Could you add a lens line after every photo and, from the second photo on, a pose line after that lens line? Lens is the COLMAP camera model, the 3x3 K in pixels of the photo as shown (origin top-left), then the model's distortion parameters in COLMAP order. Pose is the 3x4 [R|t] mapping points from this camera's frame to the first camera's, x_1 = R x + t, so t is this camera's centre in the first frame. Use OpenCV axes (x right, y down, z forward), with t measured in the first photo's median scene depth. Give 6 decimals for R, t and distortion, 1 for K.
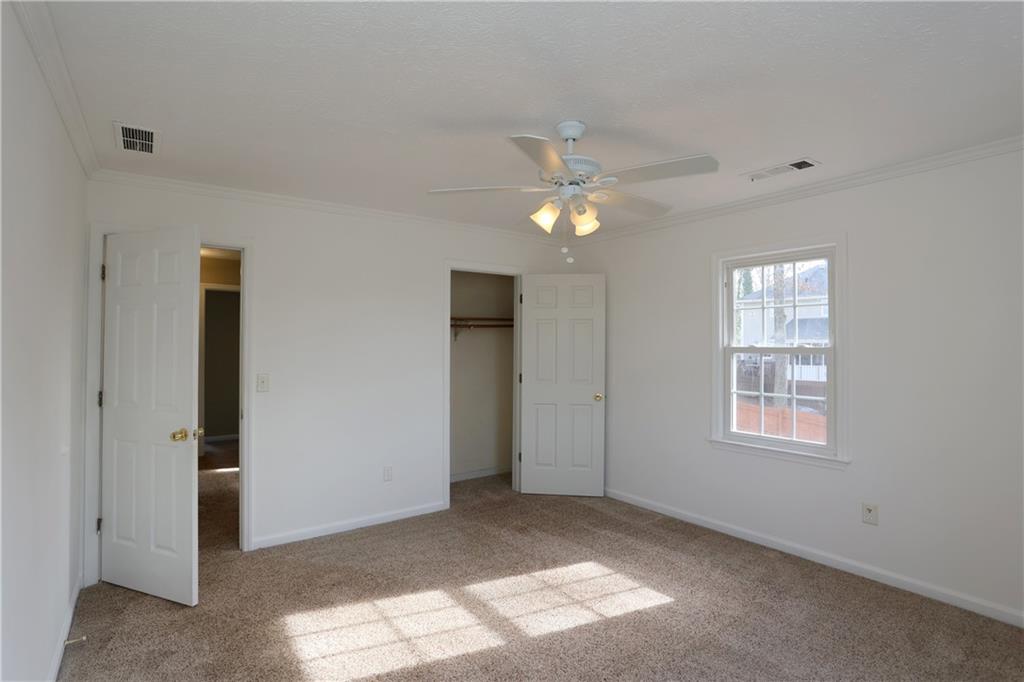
lens RADIAL K [[541.4, 0, 507.1], [0, 541.4, 339.9], [0, 0, 1]] dist [-0.016215, 0.001432]
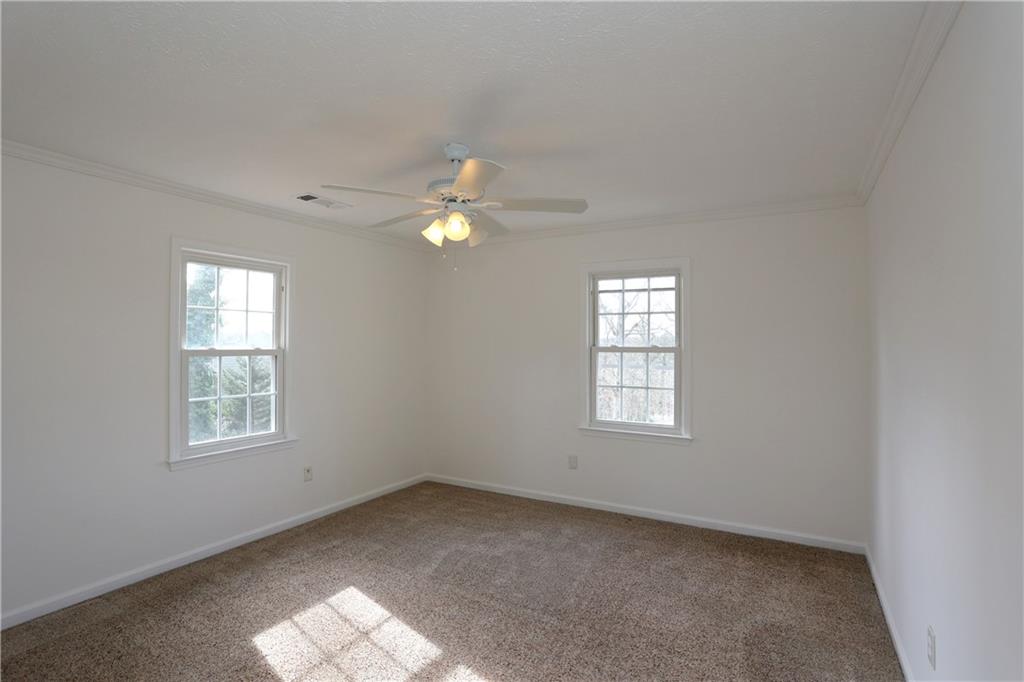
lens RADIAL K [[541.4, 0, 507.1], [0, 541.4, 339.9], [0, 0, 1]] dist [-0.016215, 0.001432]
pose [[-0.438131, 0.010502, 0.898850, -0.748594], [-0.003676, 0.999902, -0.013475, 0.008777], [-0.898904, -0.009208, -0.438049, 1.138370]]
